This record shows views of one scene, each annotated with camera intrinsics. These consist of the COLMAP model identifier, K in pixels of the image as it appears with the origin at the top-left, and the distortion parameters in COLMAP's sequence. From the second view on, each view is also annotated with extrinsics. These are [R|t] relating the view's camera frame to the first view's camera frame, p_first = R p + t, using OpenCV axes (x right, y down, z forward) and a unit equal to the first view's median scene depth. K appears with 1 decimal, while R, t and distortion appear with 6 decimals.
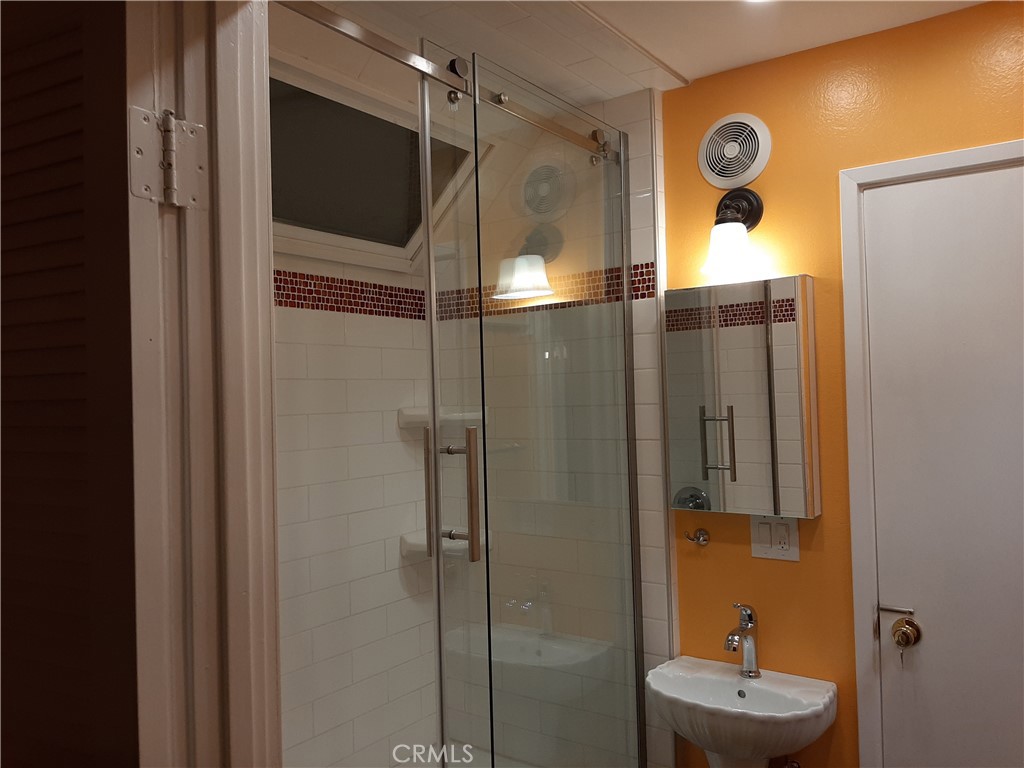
lens RADIAL K [[798.1, 0, 499.6], [0, 798.1, 386.8], [0, 0, 1]] dist [0.058245, -0.107066]
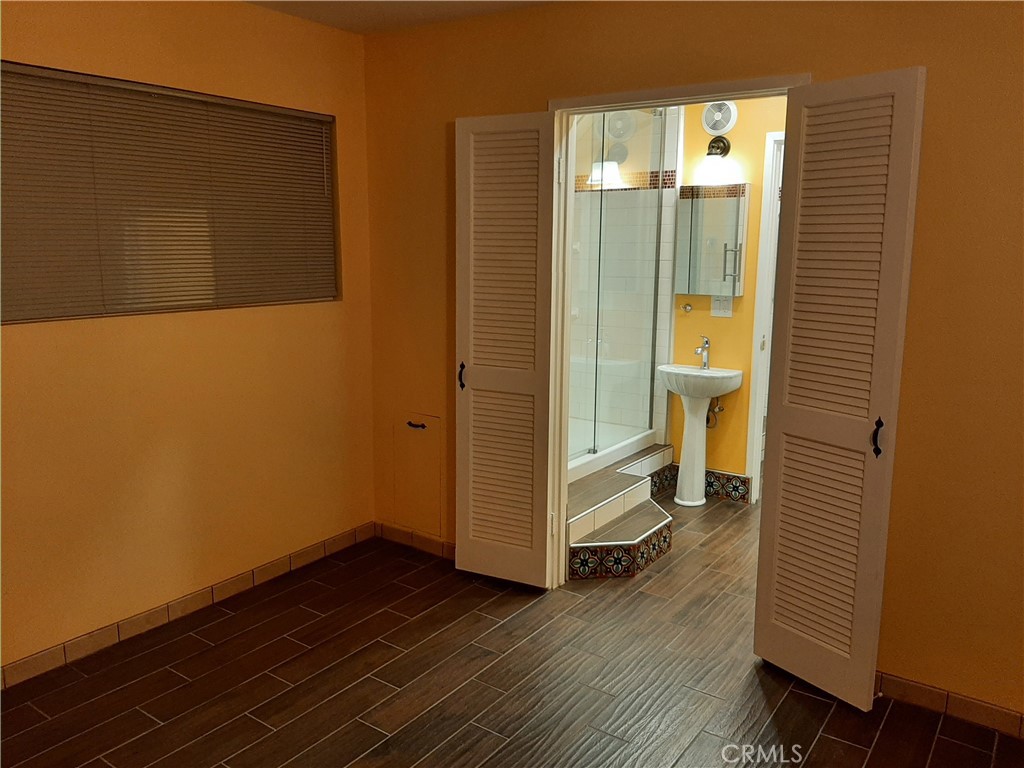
lens RADIAL K [[798.1, 0, 497.8], [0, 798.1, 379.8], [0, 0, 1]] dist [0.058245, -0.107066]
pose [[0.999375, 0.034002, 0.009637, -0.266530], [-0.035201, 0.981992, 0.185617, 0.001623], [-0.003153, -0.185840, 0.982575, -1.124031]]
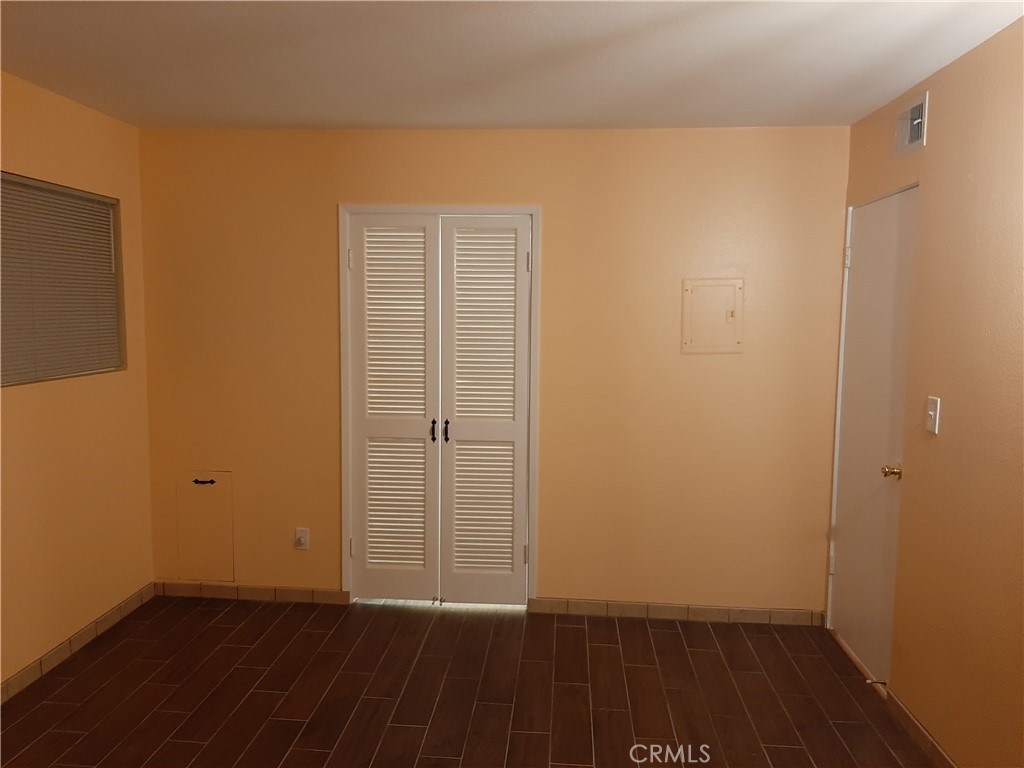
lens RADIAL K [[798.1, 0, 490.0], [0, 798.1, 390.2], [0, 0, 1]] dist [0.058245, -0.107066]
pose [[0.858928, -0.018303, 0.511769, -0.815084], [-0.037092, 0.994513, 0.097821, 0.002519], [-0.510751, -0.103004, 0.853536, -1.376067]]
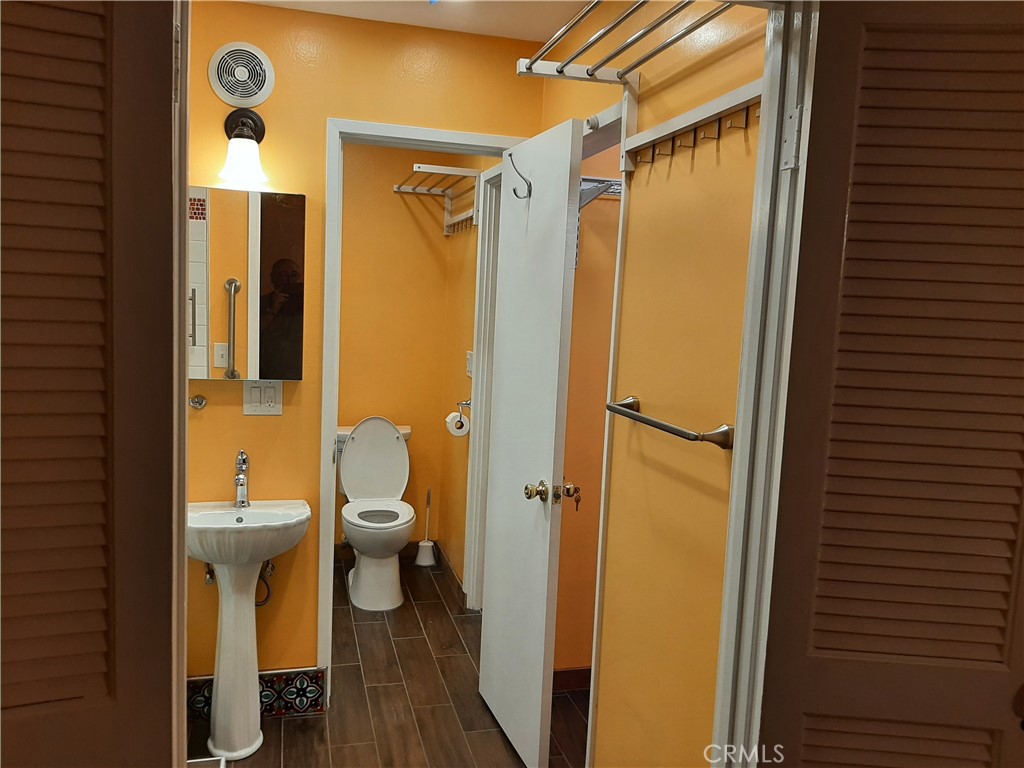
lens RADIAL K [[798.1, 0, 512.4], [0, 798.1, 382.7], [0, 0, 1]] dist [0.058245, -0.107066]
pose [[0.619354, -0.024031, 0.784744, -0.401482], [-0.073630, 0.993348, 0.088531, 0.021230], [-0.781652, -0.112612, 0.613465, -0.086390]]
